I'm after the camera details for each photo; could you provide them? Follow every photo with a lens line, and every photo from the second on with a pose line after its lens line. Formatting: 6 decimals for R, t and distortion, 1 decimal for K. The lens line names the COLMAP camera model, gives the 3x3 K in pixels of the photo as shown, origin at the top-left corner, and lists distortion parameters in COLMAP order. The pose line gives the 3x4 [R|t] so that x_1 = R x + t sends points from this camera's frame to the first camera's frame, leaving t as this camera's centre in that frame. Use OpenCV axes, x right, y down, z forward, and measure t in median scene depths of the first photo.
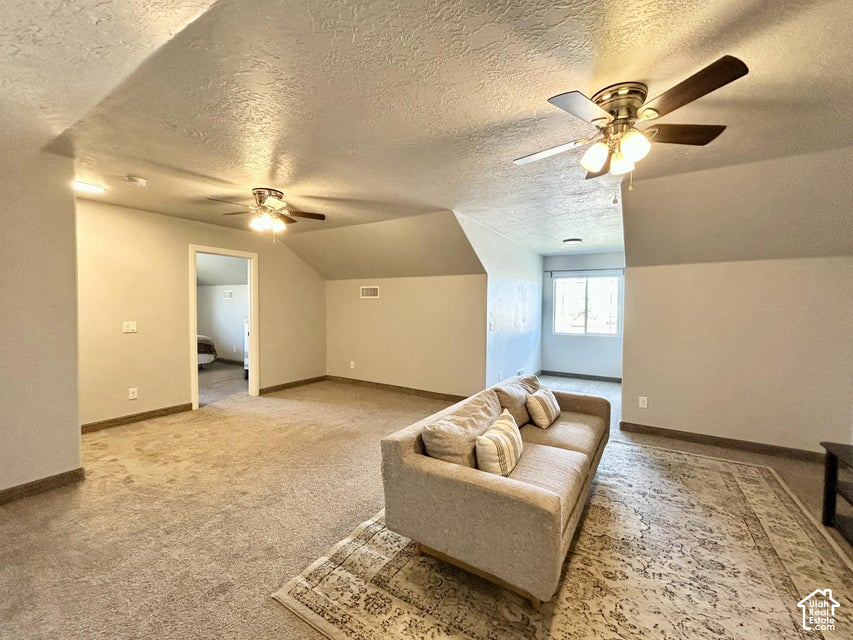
lens RADIAL K [[354.2, 0, 424.3], [0, 354.2, 318.8], [0, 0, 1]] dist [-0.007904, 0.005153]
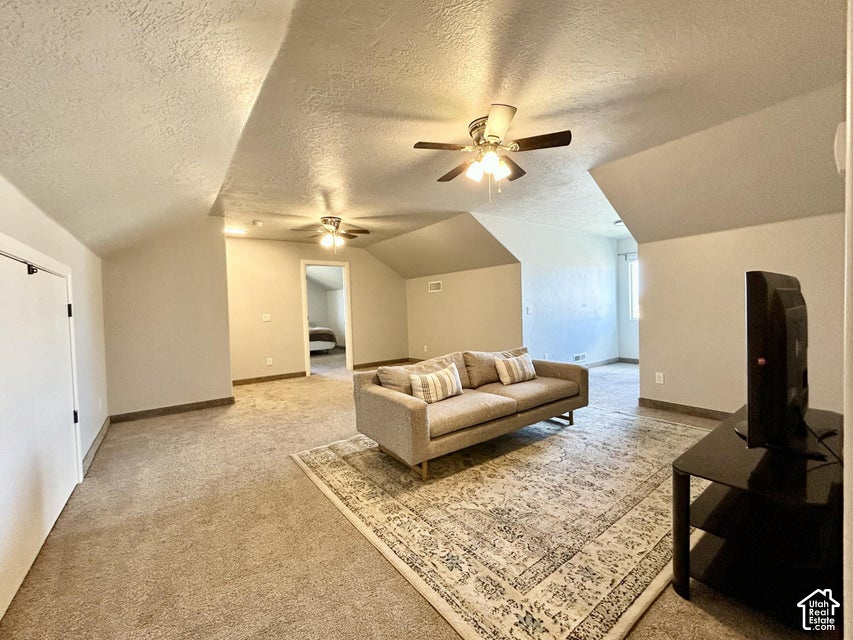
lens RADIAL K [[354.2, 0, 424.3], [0, 354.2, 318.8], [0, 0, 1]] dist [-0.007904, 0.005153]
pose [[0.928521, -0.027053, -0.370292, 0.477466], [0.027508, 0.999613, -0.004052, 0.069476], [0.370258, -0.006424, 0.928907, -0.216467]]
